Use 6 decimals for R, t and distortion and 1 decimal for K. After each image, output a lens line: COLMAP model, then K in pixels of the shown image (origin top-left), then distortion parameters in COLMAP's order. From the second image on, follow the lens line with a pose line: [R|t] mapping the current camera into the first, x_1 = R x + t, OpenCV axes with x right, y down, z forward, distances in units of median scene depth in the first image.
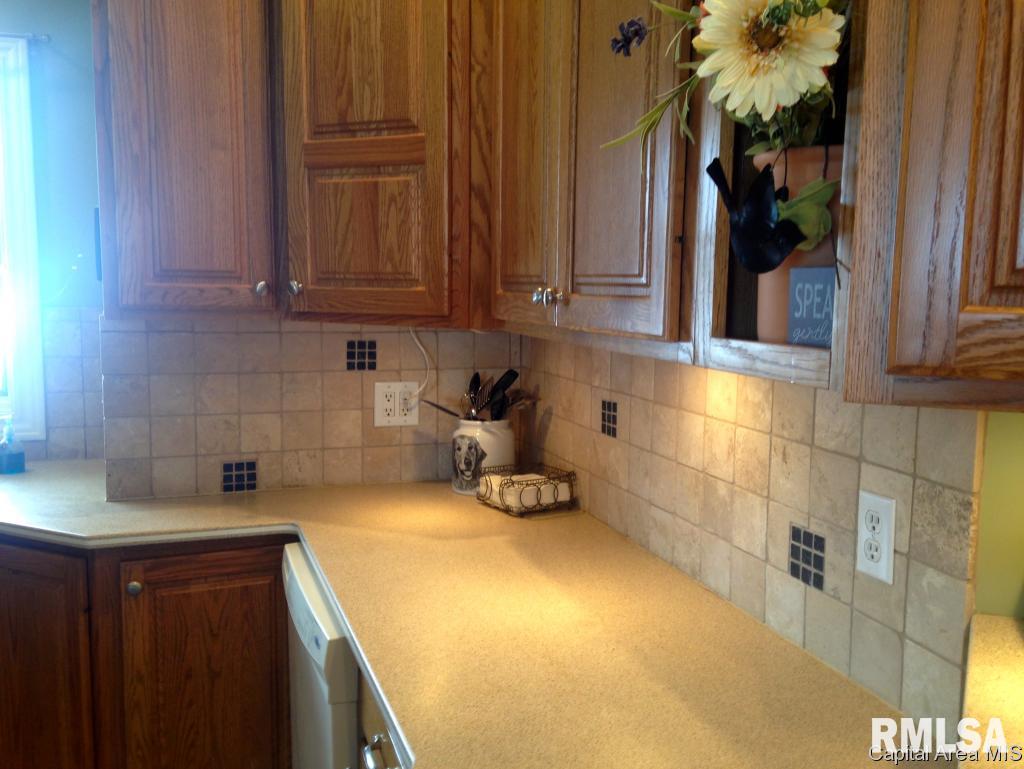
lens RADIAL K [[936.2, 0, 512.0], [0, 936.2, 384.5], [0, 0, 1]] dist [0.213102, -0.318950]
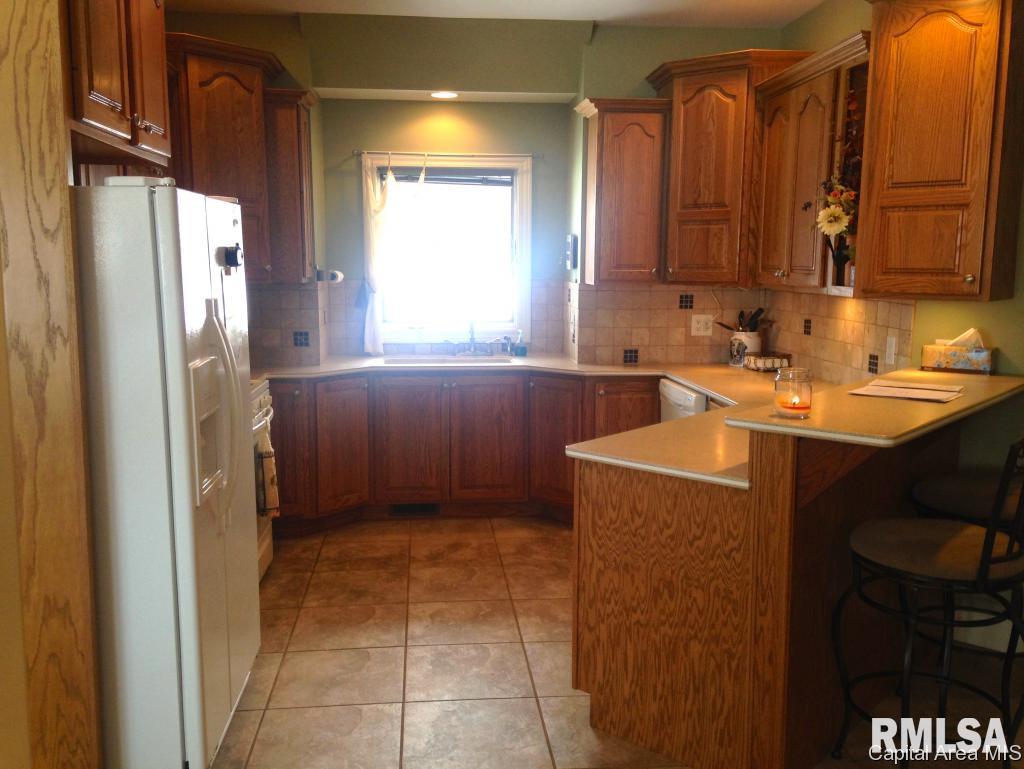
lens RADIAL K [[936.1, 0, 511.6], [0, 936.1, 379.7], [0, 0, 1]] dist [0.210315, -0.330637]
pose [[0.973302, 0.024076, -0.228263, -0.068578], [-0.019170, 0.999536, 0.023687, 0.131529], [0.228727, -0.018679, 0.973311, -1.506058]]
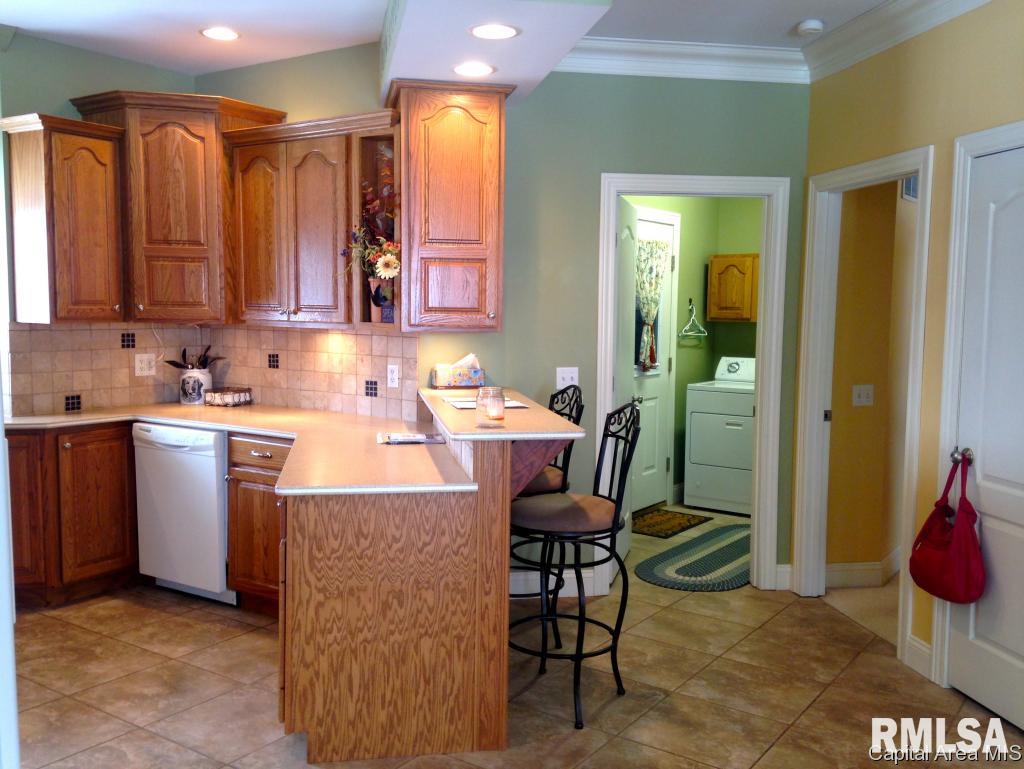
lens RADIAL K [[936.1, 0, 511.6], [0, 936.1, 379.7], [0, 0, 1]] dist [0.210315, -0.330637]
pose [[0.806175, -0.051233, 0.589455, -0.913165], [0.061610, 0.998097, 0.002489, 0.124677], [-0.588461, 0.034310, 0.807797, -1.445455]]
